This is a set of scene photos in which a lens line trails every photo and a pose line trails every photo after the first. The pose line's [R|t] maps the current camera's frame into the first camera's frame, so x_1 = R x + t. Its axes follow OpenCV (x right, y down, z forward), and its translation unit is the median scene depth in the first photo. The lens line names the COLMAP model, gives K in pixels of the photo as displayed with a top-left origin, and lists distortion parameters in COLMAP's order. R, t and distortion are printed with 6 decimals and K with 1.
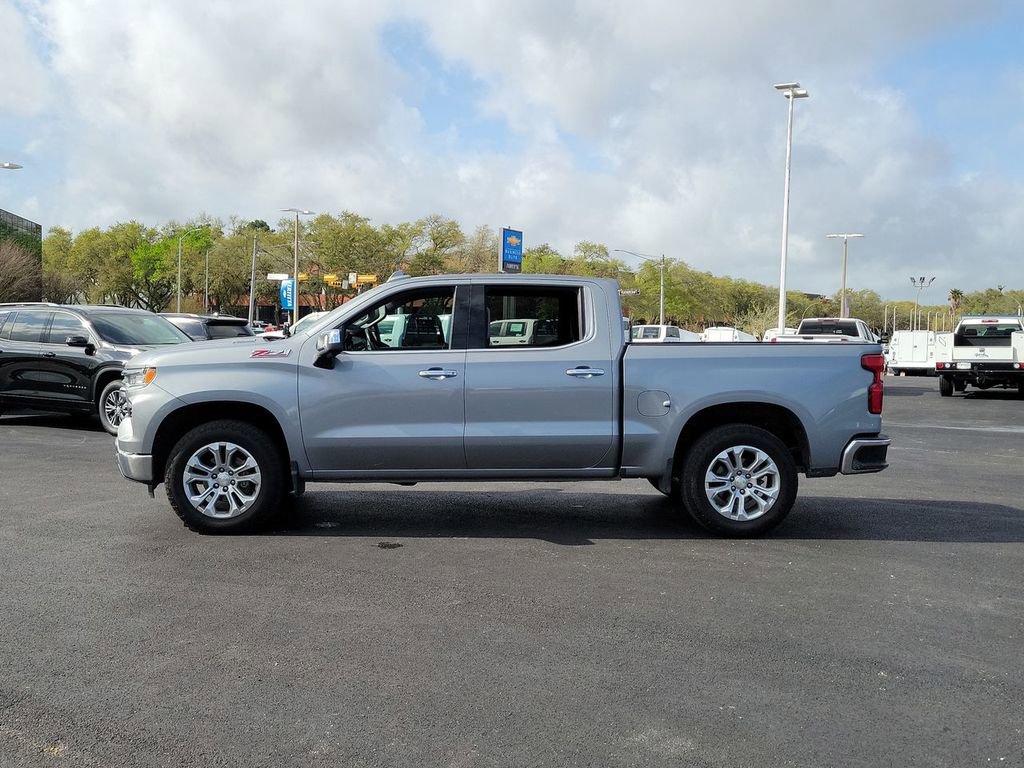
lens RADIAL K [[1041.1, 0, 500.6], [0, 1041.1, 397.0], [0, 0, 1]] dist [0.025326, 0.015998]
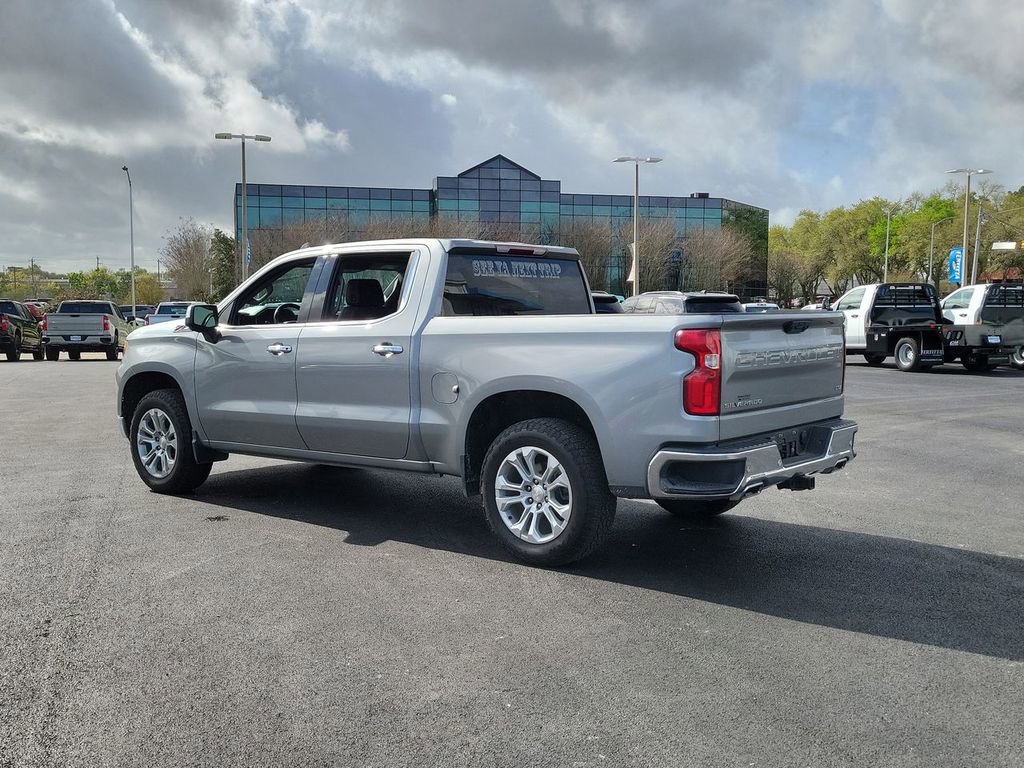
lens RADIAL K [[1041.1, 0, 500.6], [0, 1041.1, 397.0], [0, 0, 1]] dist [0.025326, 0.015998]
pose [[0.749922, 0.041734, -0.660208, 0.720026], [-0.028083, 0.999117, 0.031258, -0.013567], [0.660930, -0.004900, 0.750432, 0.403065]]
